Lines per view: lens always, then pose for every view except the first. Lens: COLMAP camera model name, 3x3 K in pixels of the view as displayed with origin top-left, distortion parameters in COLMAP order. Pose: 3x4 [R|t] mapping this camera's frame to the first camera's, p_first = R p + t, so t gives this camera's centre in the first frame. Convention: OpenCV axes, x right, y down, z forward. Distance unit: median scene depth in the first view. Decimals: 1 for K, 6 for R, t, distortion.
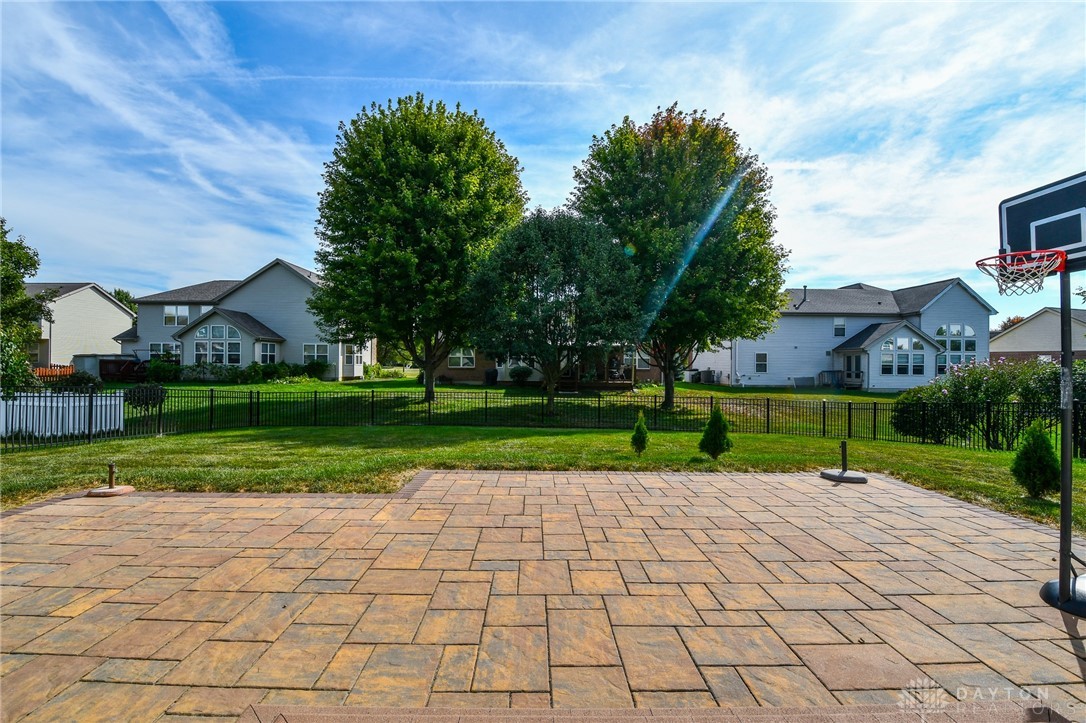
lens RADIAL K [[474.3, 0, 541.9], [0, 474.3, 367.9], [0, 0, 1]] dist [-0.009251, -0.000319]
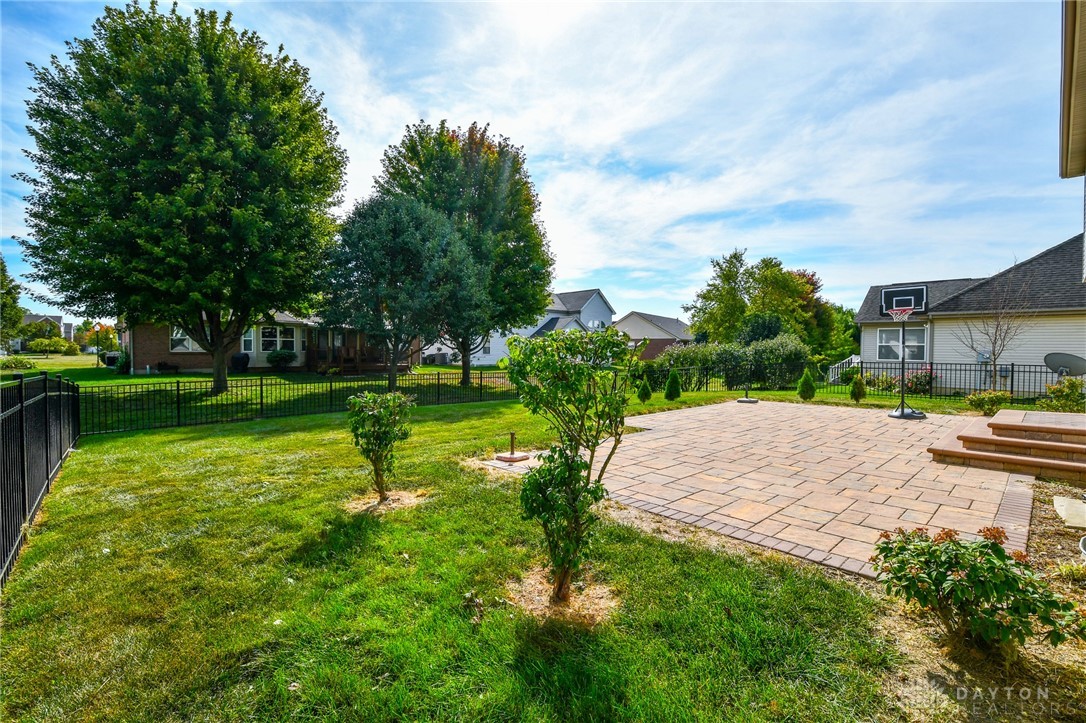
lens RADIAL K [[474.3, 0, 536.2], [0, 474.3, 363.4], [0, 0, 1]] dist [-0.009251, -0.000319]
pose [[0.741071, -0.023383, 0.671019, -0.390742], [0.006942, 0.999607, 0.027167, 0.001361], [-0.671391, -0.015475, 0.740942, 0.037807]]
